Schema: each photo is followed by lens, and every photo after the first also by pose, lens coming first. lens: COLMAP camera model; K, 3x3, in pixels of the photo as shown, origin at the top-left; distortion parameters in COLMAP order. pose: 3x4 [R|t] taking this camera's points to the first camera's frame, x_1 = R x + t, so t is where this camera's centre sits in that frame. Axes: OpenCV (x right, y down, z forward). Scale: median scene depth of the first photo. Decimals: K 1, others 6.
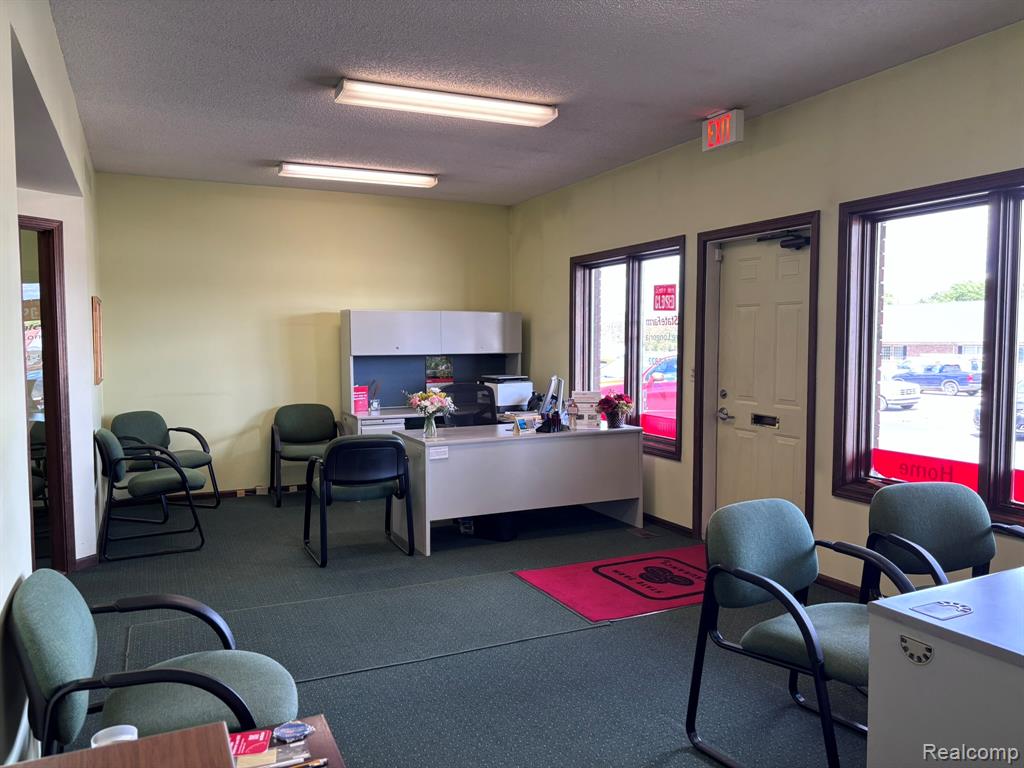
lens RADIAL K [[771.0, 0, 505.3], [0, 771.0, 386.7], [0, 0, 1]] dist [0.060635, -0.055391]
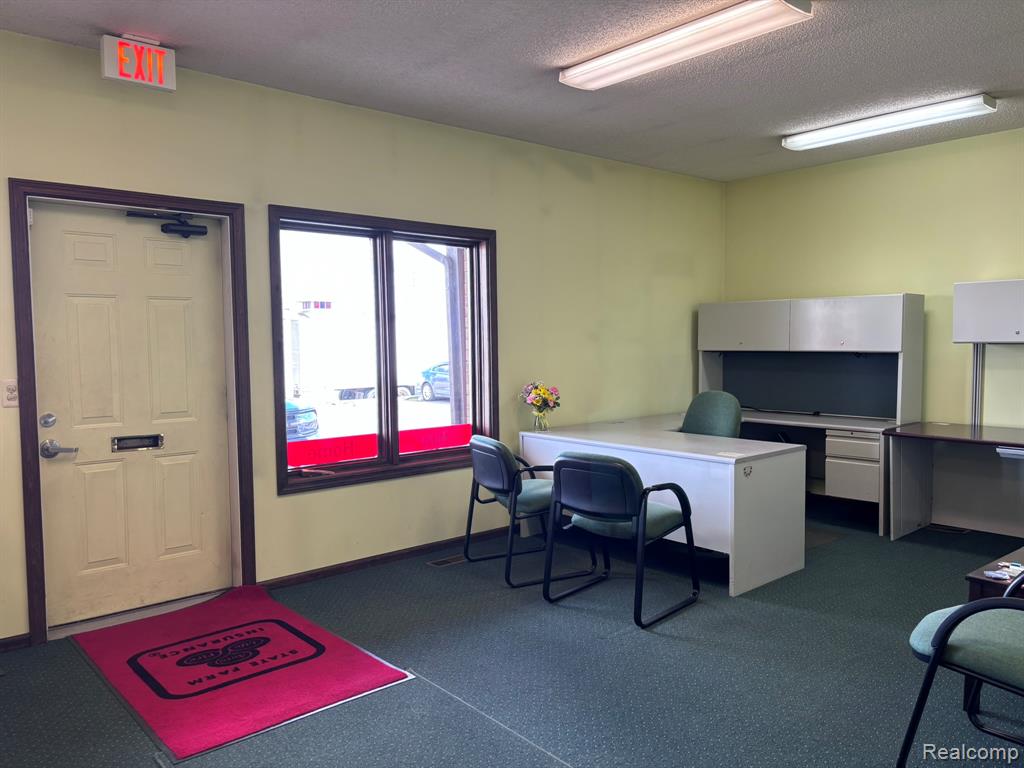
lens RADIAL K [[771.0, 0, 513.0], [0, 771.0, 389.1], [0, 0, 1]] dist [0.060635, -0.055391]
pose [[-0.256933, -0.050327, 0.965118, -0.553160], [0.077593, 0.994345, 0.072508, -0.040712], [-0.963309, 0.093516, -0.251575, 0.854177]]
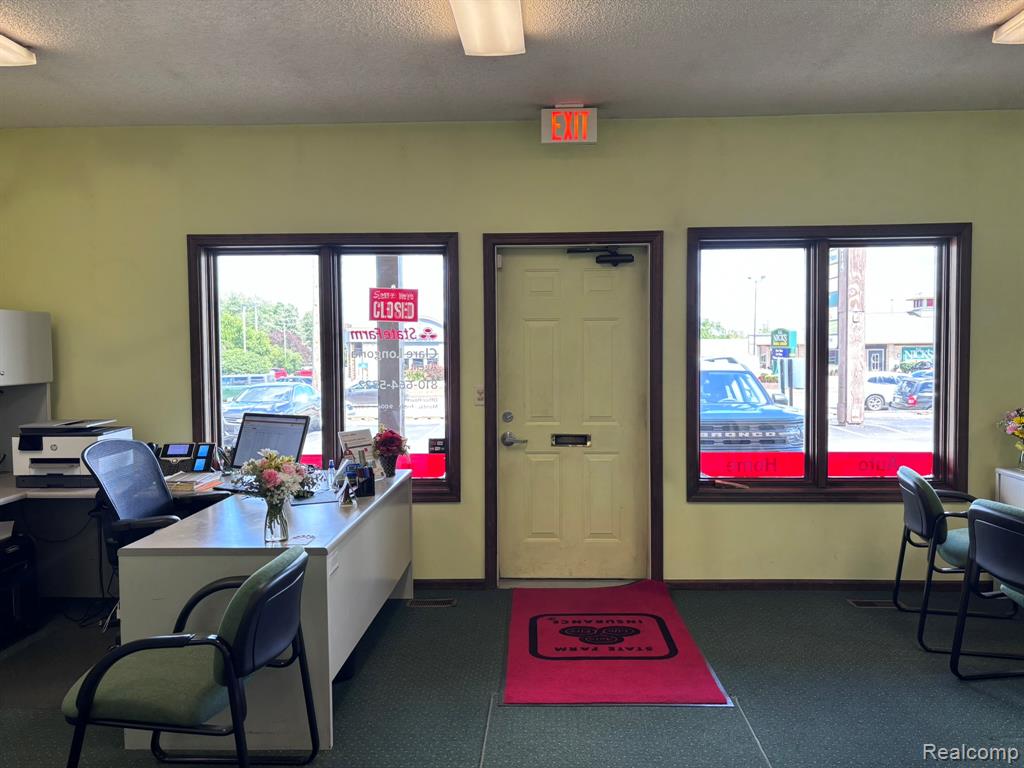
lens RADIAL K [[771.0, 0, 518.5], [0, 771.0, 382.6], [0, 0, 1]] dist [0.060635, -0.055391]
pose [[0.458918, -0.035981, 0.887750, -0.552450], [0.063356, 0.997961, 0.007697, -0.039996], [-0.886217, 0.052712, 0.460262, 0.639122]]
